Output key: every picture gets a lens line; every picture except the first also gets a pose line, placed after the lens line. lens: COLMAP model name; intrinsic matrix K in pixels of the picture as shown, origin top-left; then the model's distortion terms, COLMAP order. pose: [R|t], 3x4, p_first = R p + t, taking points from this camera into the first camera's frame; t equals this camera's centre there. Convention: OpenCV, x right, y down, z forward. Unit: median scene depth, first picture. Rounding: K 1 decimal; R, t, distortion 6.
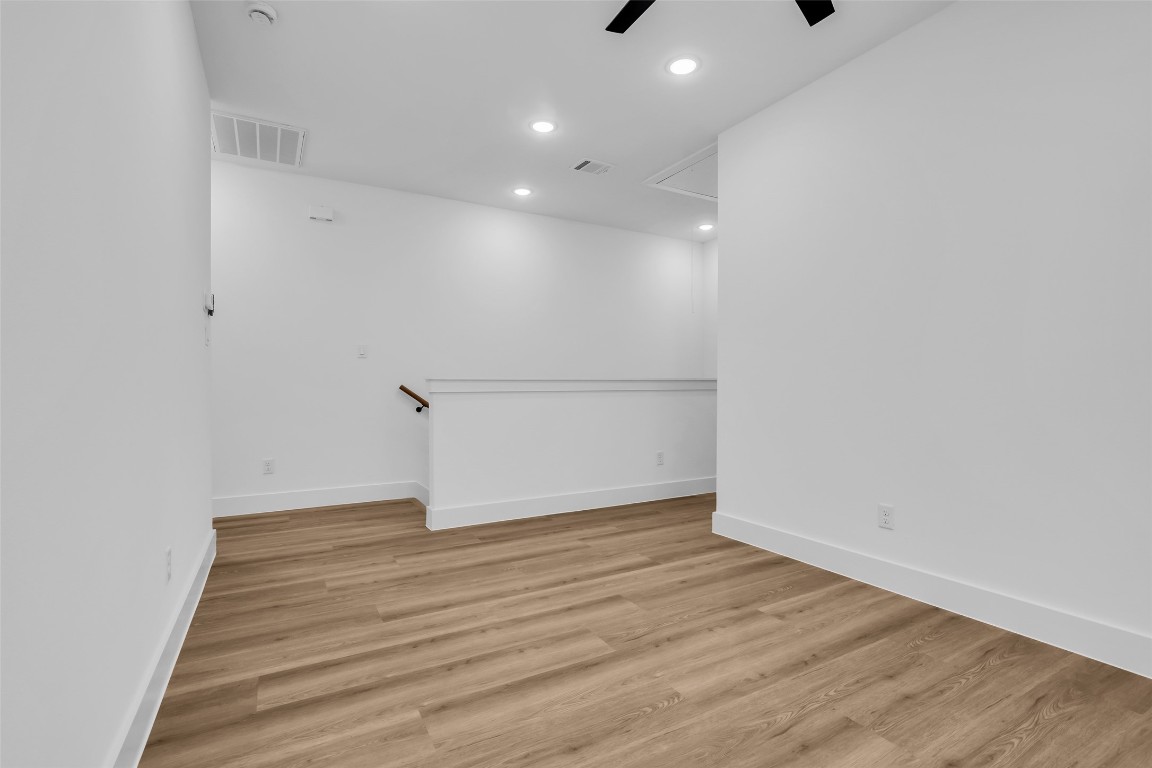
lens RADIAL K [[532.3, 0, 560.3], [0, 532.3, 379.9], [0, 0, 1]] dist [-0.016523, 0.004514]
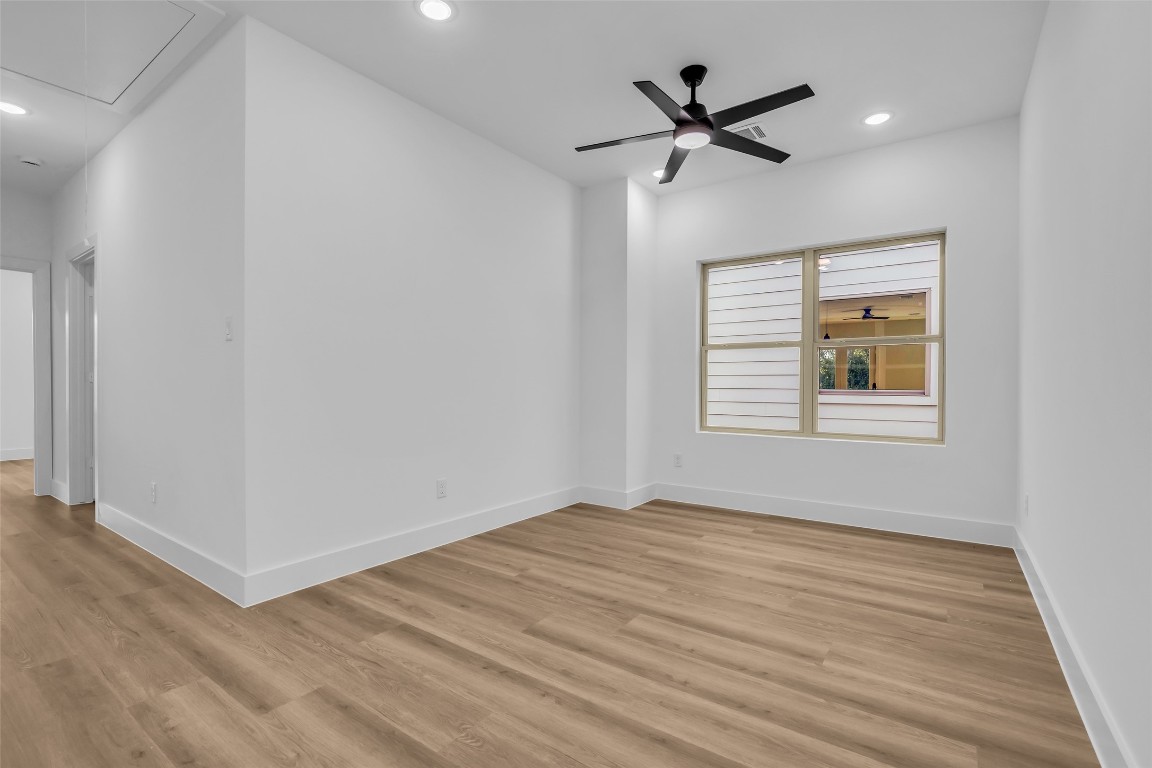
lens RADIAL K [[532.3, 0, 570.9], [0, 532.3, 391.8], [0, 0, 1]] dist [-0.016523, 0.004514]
pose [[-0.438092, -0.015579, 0.898795, -0.749411], [-0.009334, 0.999875, 0.012782, 0.002707], [-0.898881, -0.002790, -0.438183, 1.411302]]
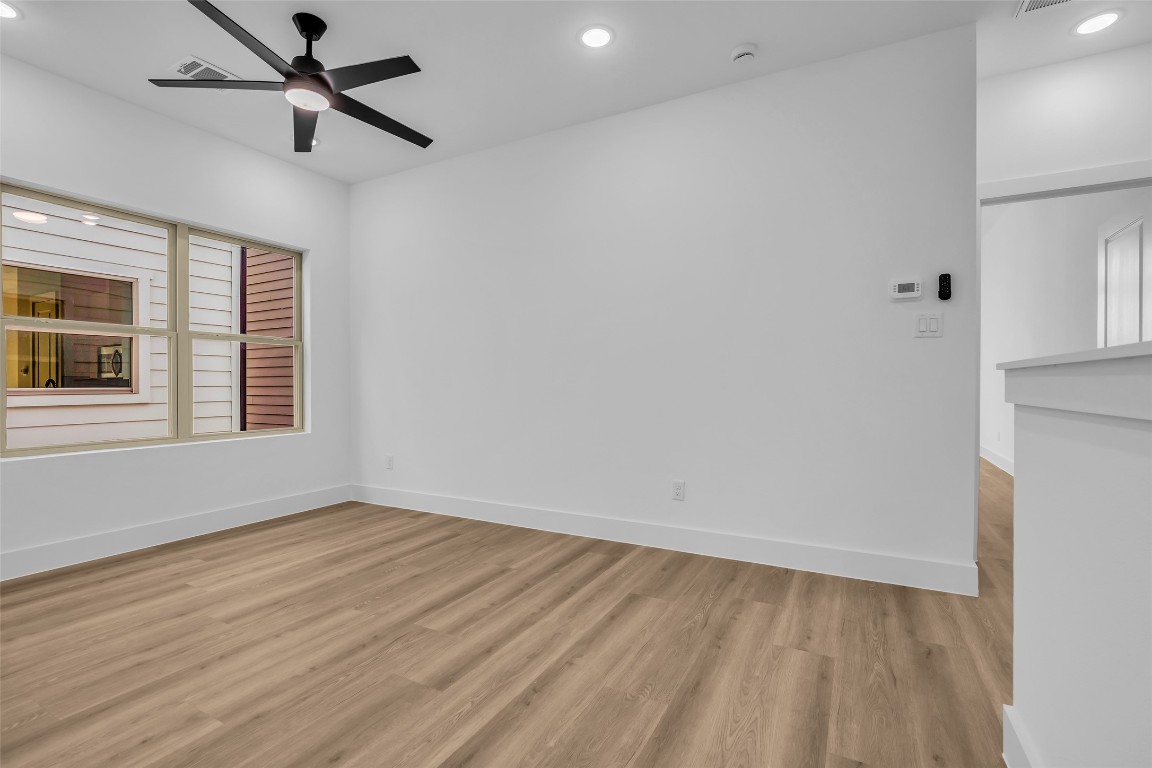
lens RADIAL K [[532.3, 0, 583.2], [0, 532.3, 374.6], [0, 0, 1]] dist [-0.016523, 0.004514]
pose [[-0.827298, -0.006872, -0.561722, 0.372538], [0.004894, 0.999799, -0.019439, 0.011580], [0.561742, -0.018832, -0.827098, 1.807976]]
